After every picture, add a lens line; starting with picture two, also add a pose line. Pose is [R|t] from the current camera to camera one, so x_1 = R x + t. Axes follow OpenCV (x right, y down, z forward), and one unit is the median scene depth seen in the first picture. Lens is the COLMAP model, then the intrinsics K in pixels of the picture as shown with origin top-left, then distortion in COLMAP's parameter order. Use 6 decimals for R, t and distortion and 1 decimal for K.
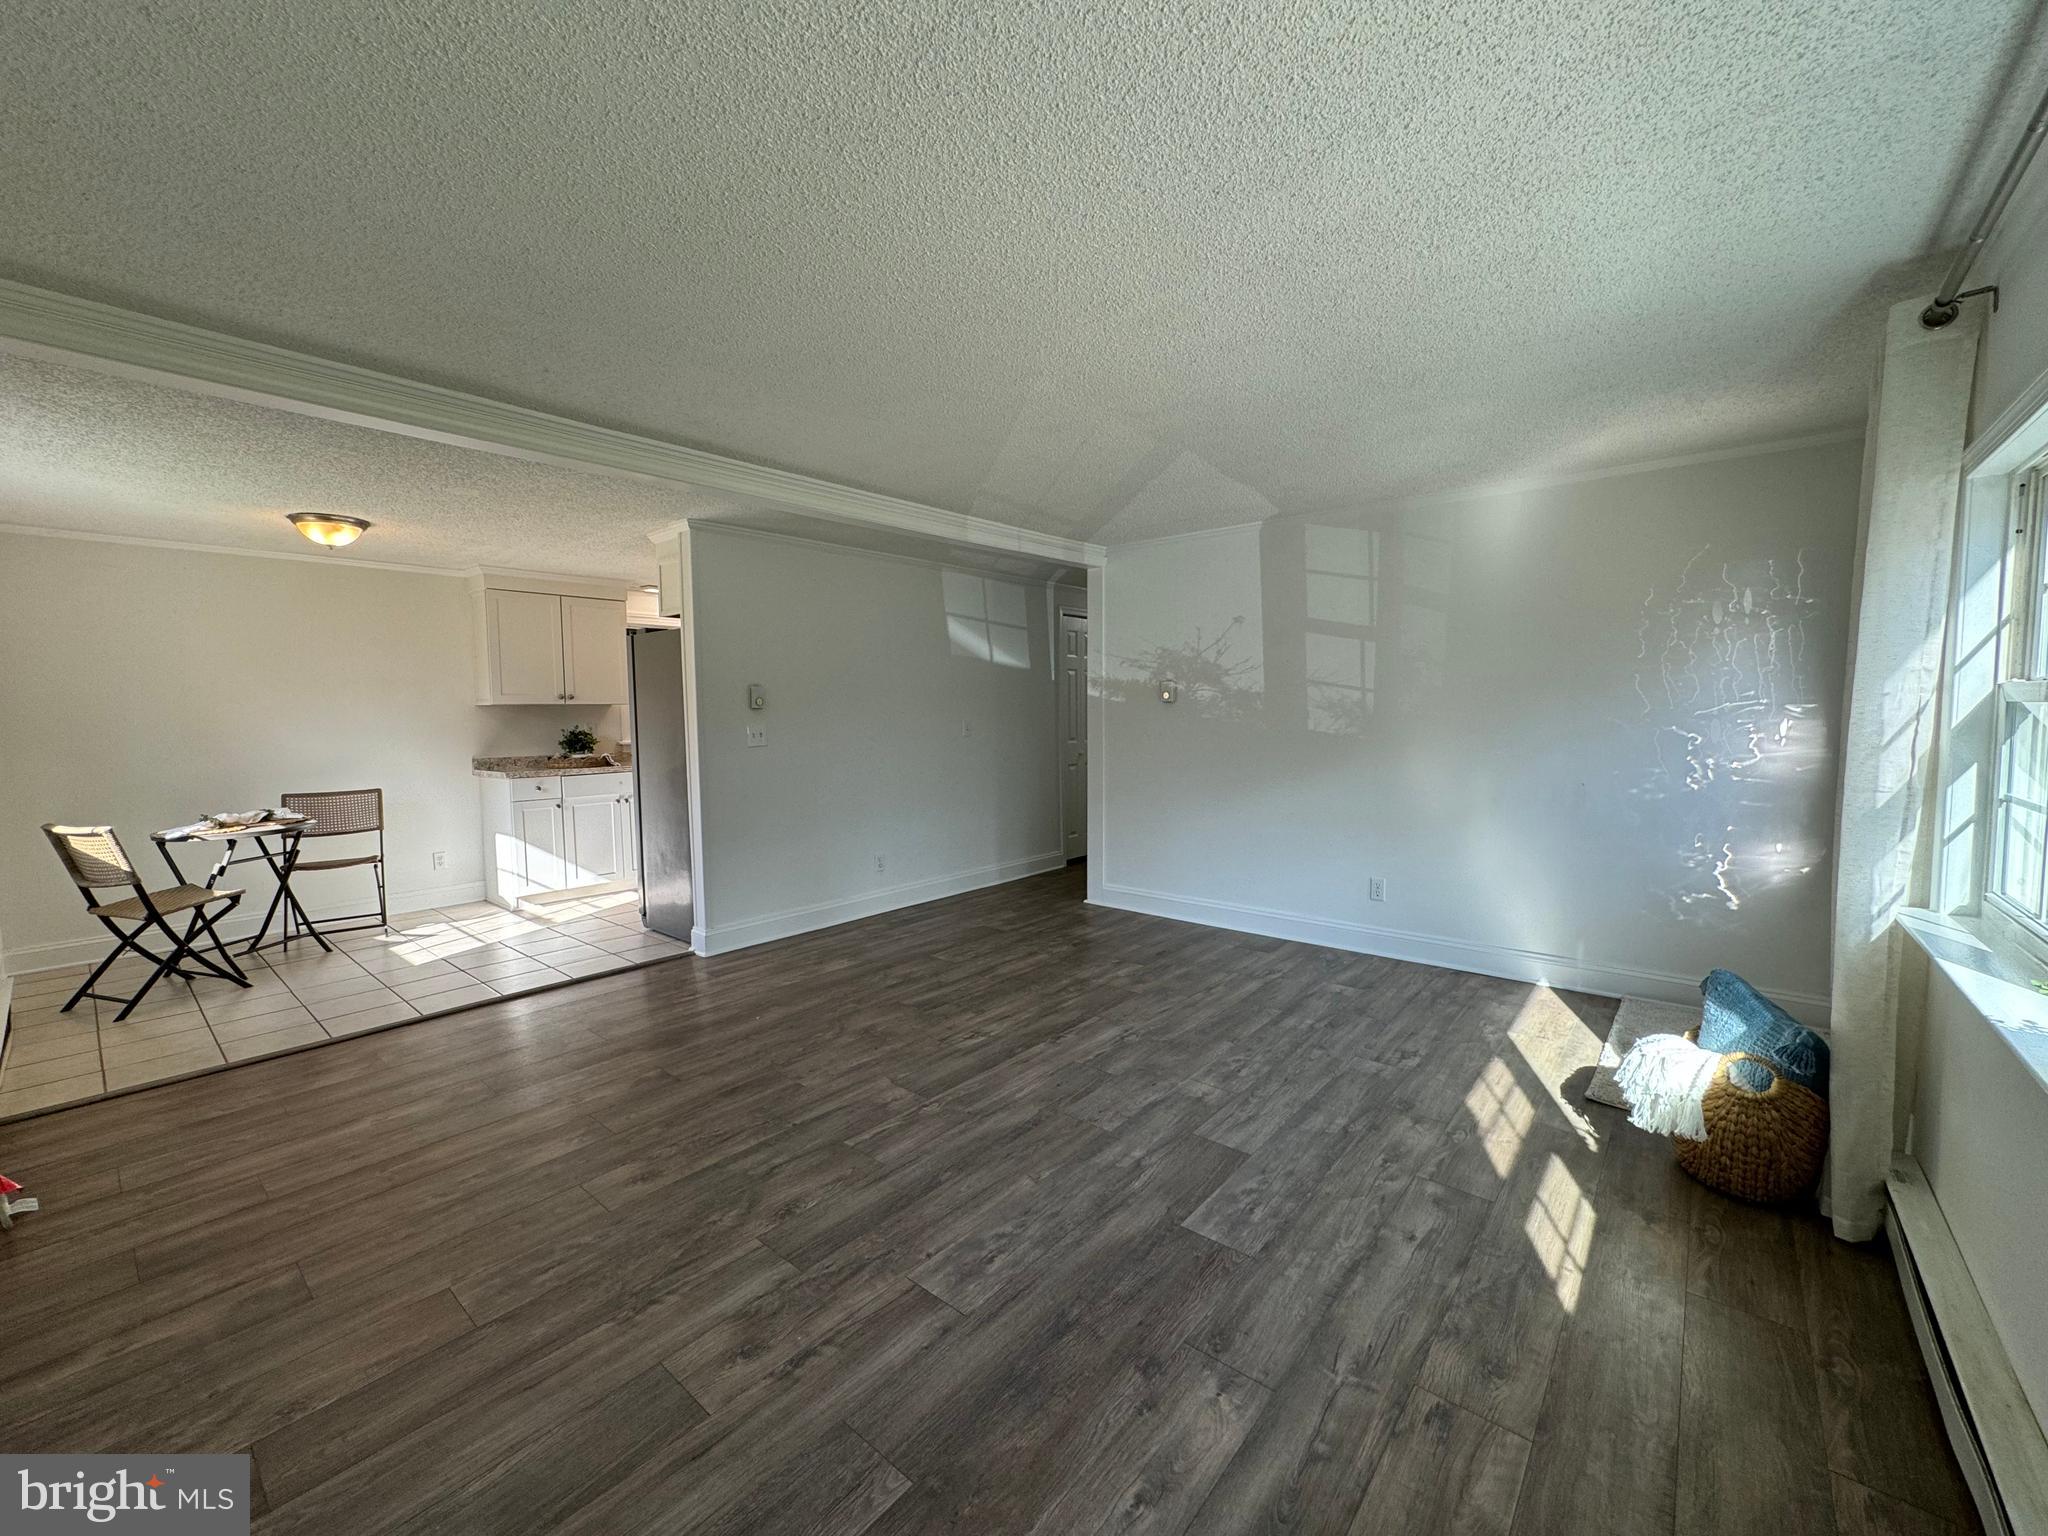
lens RADIAL K [[819.1, 0, 1026.1], [0, 819.1, 767.8], [0, 0, 1]] dist [-0.003492, 0.000088]
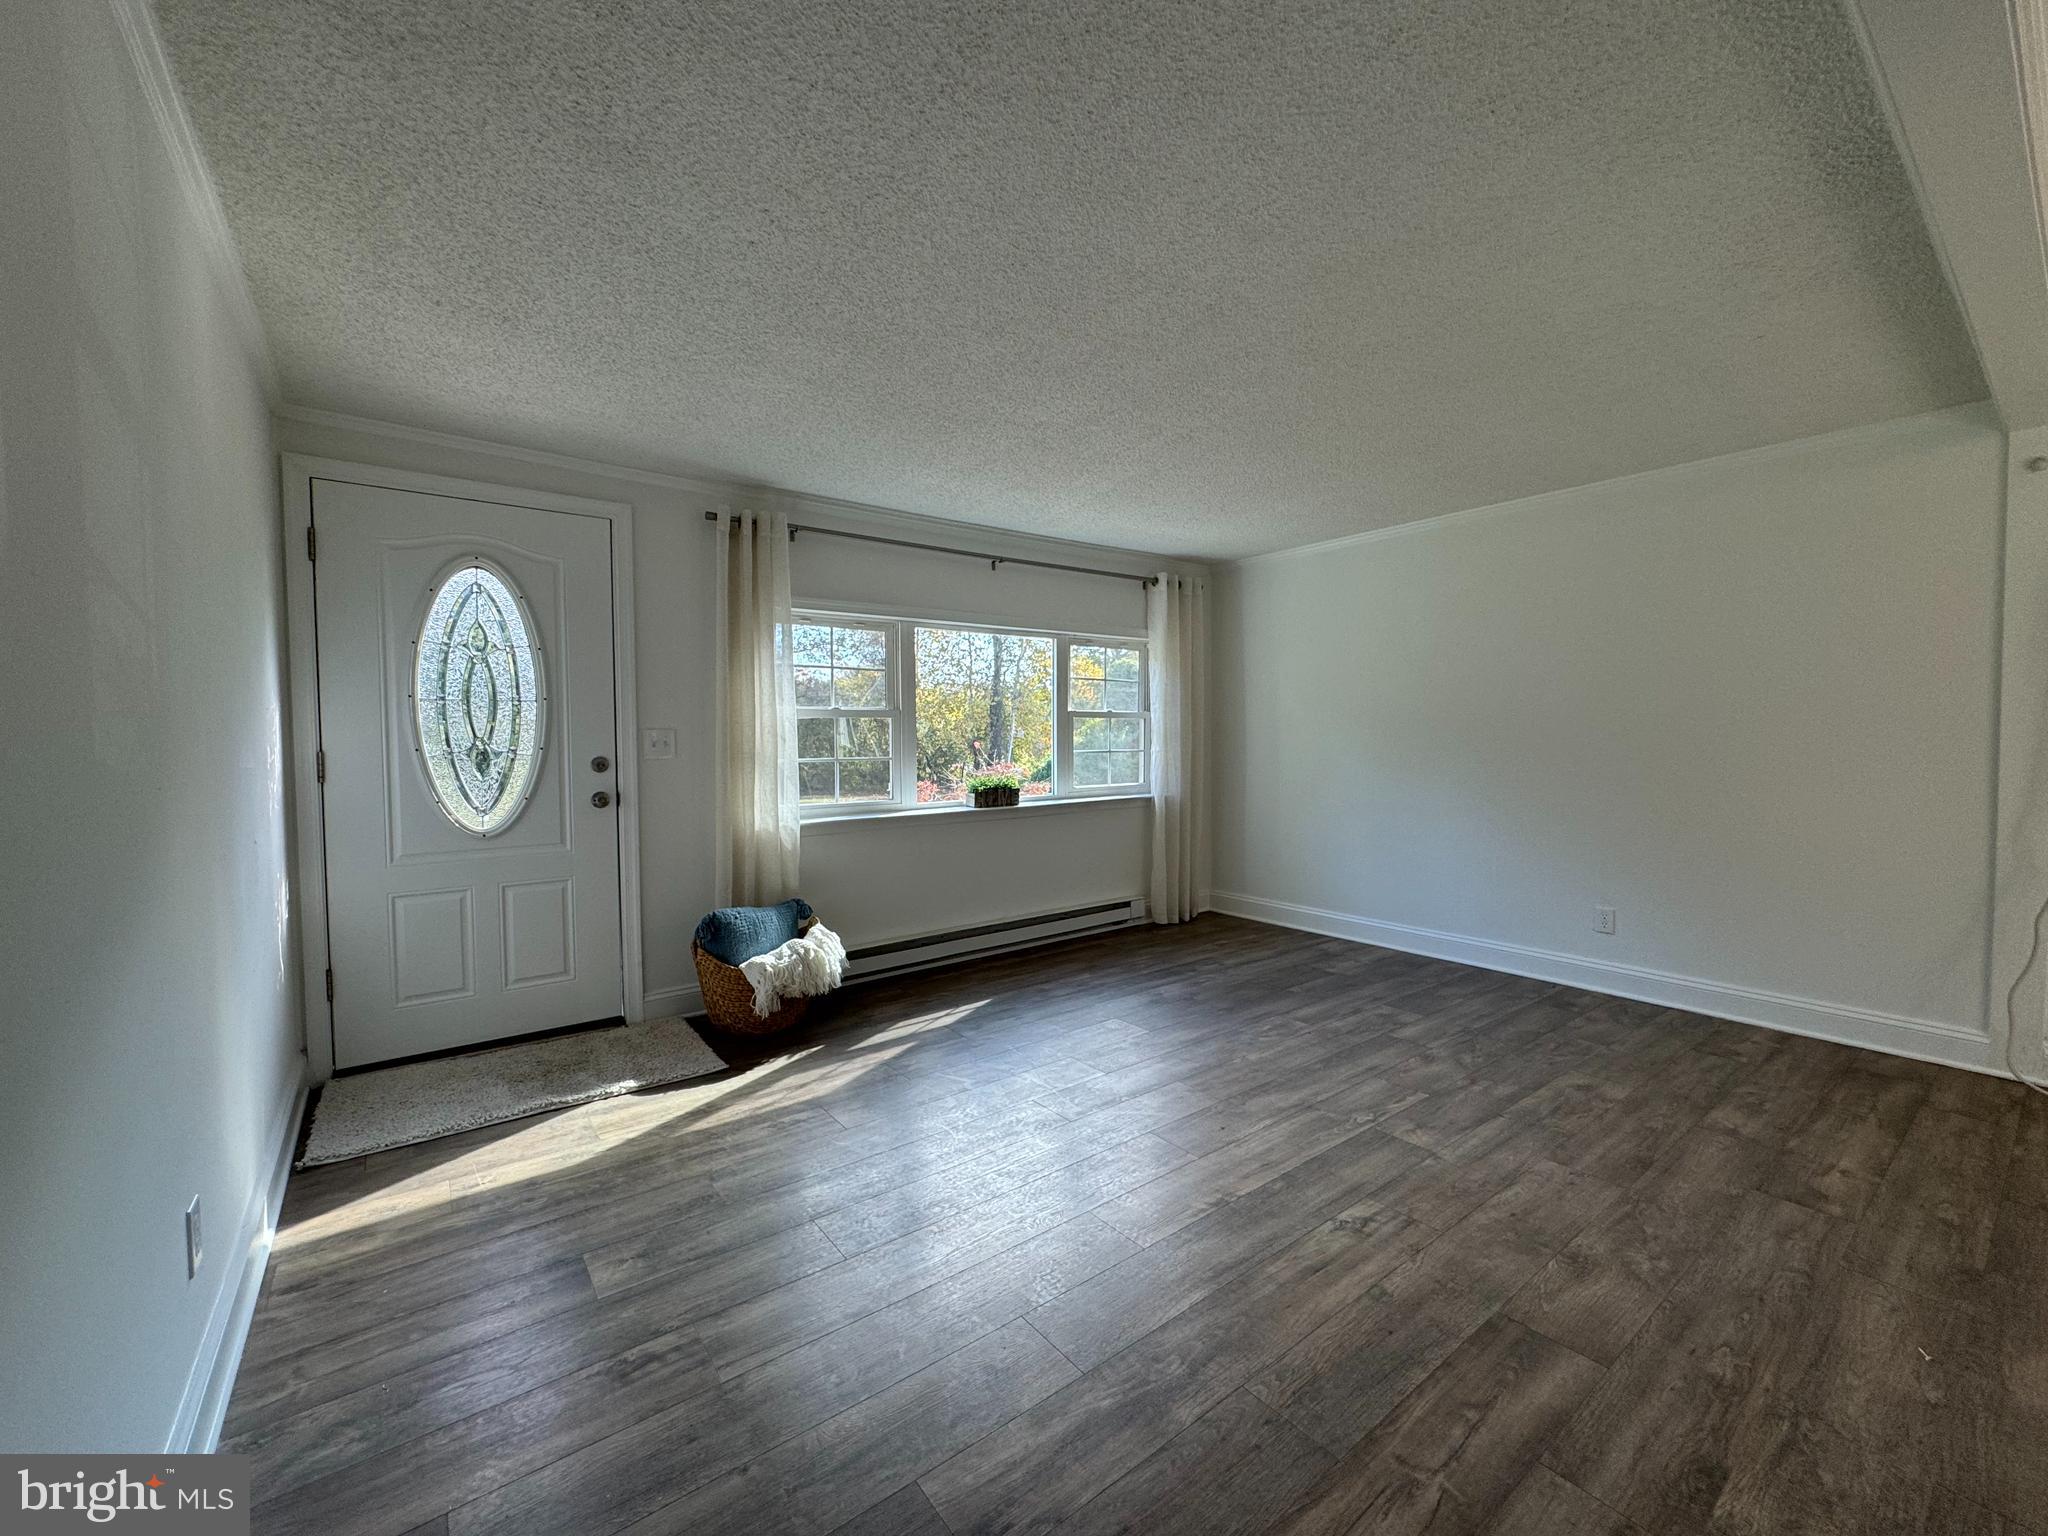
lens RADIAL K [[819.1, 0, 1022.5], [0, 819.1, 769.5], [0, 0, 1]] dist [-0.003492, 0.000088]
pose [[-0.973303, 0.012122, 0.229206, 0.058629], [0.035923, 0.994343, 0.099956, -0.119415], [-0.226698, 0.105521, -0.968232, 2.548118]]
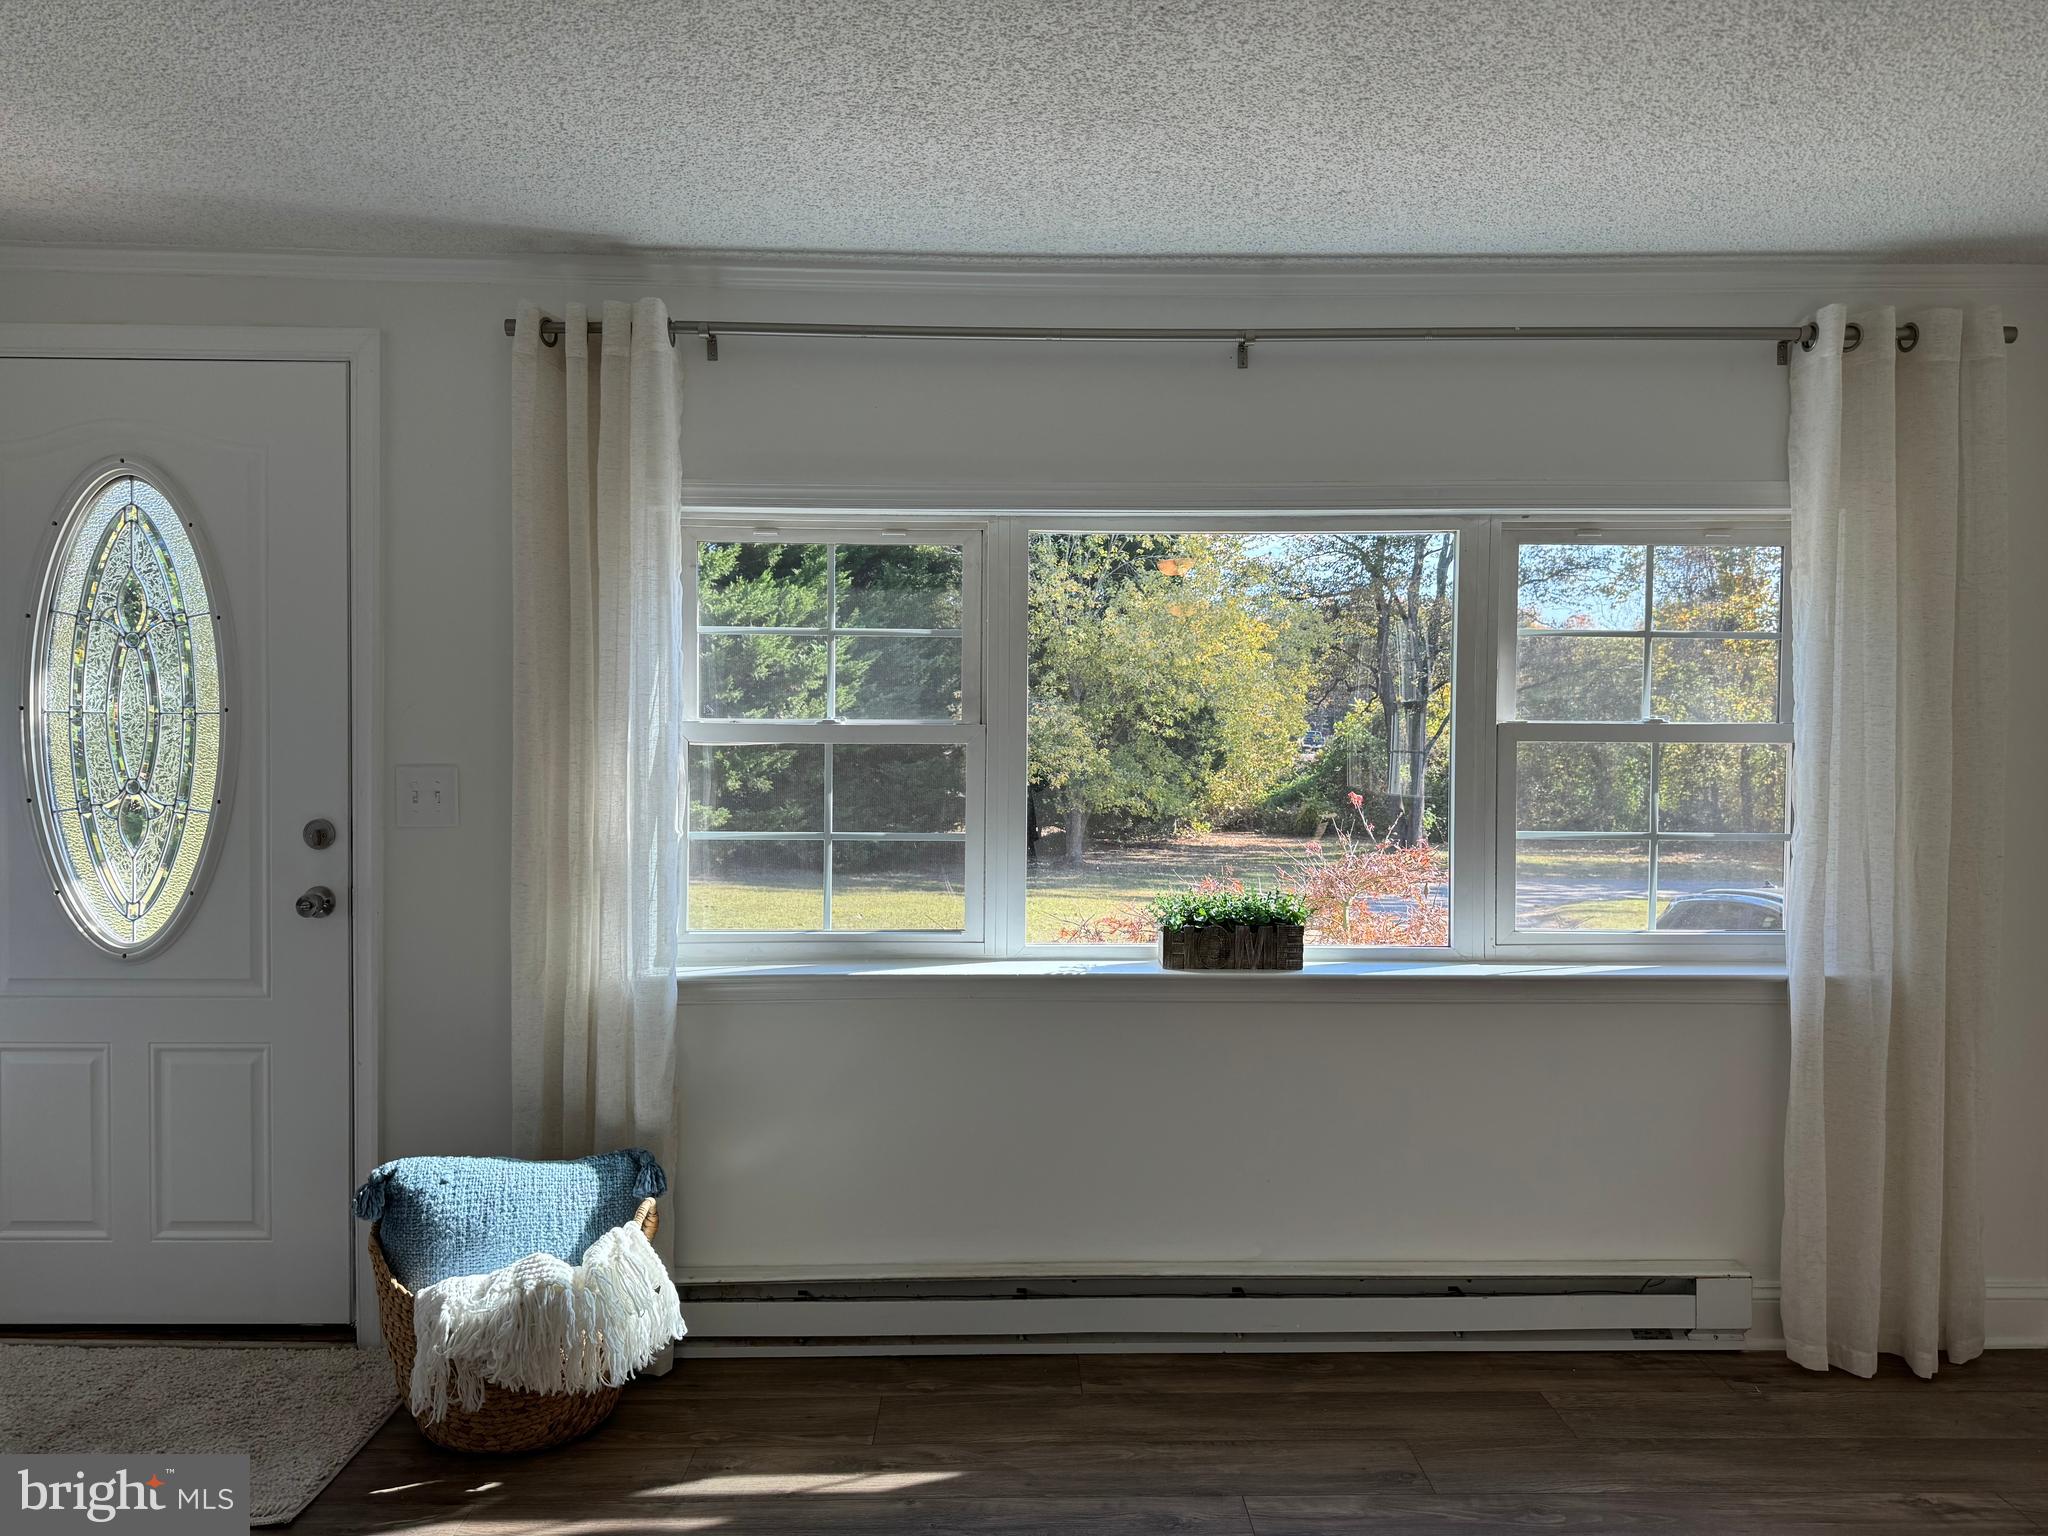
lens RADIAL K [[1426.1, 0, 1023.0], [0, 1426.1, 760.4], [0, 0, 1]] dist [0.030865, -0.016140]
pose [[-0.661317, 0.010641, 0.750031, -0.331769], [0.054155, 0.997967, 0.033592, -0.083486], [-0.748149, 0.062833, -0.660549, 1.619556]]
